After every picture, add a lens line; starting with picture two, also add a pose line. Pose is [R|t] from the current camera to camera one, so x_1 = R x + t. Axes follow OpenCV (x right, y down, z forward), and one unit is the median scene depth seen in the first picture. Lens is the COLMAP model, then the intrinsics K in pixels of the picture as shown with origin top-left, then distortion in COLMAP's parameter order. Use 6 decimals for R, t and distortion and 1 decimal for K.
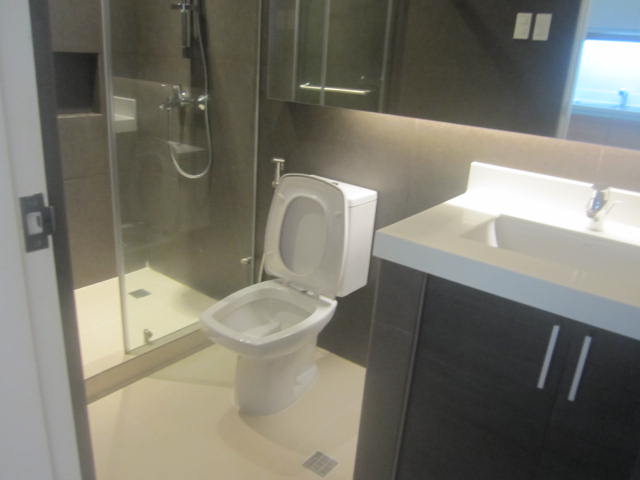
lens RADIAL K [[524.4, 0, 320.0], [0, 524.4, 240.0], [0, 0, 1]] dist [-0.046413, -0.003593]
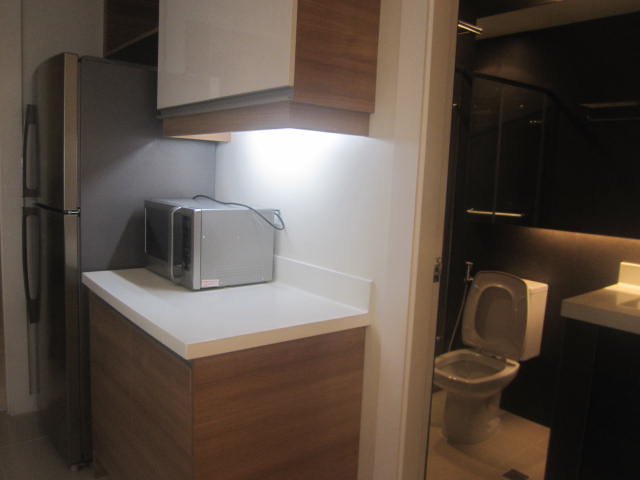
lens RADIAL K [[524.4, 0, 320.0], [0, 524.4, 240.0], [0, 0, 1]] dist [-0.046413, -0.003593]
pose [[0.974698, 0.003748, -0.223494, -0.173871], [-0.053990, 0.974203, -0.219120, 0.127543], [0.216907, 0.225643, 0.949756, -0.476237]]
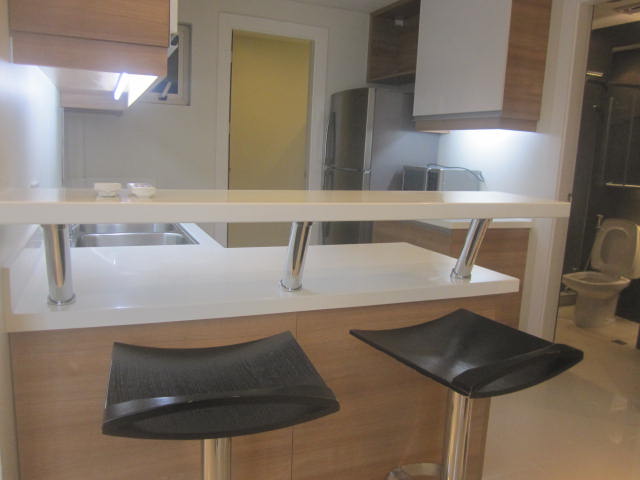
lens RADIAL K [[524.4, 0, 320.0], [0, 524.4, 240.0], [0, 0, 1]] dist [-0.046413, -0.003593]
pose [[0.881537, 0.052667, -0.469167, -0.101810], [-0.144355, 0.976234, -0.161647, 0.463794], [0.449504, 0.210224, 0.868189, -1.335030]]
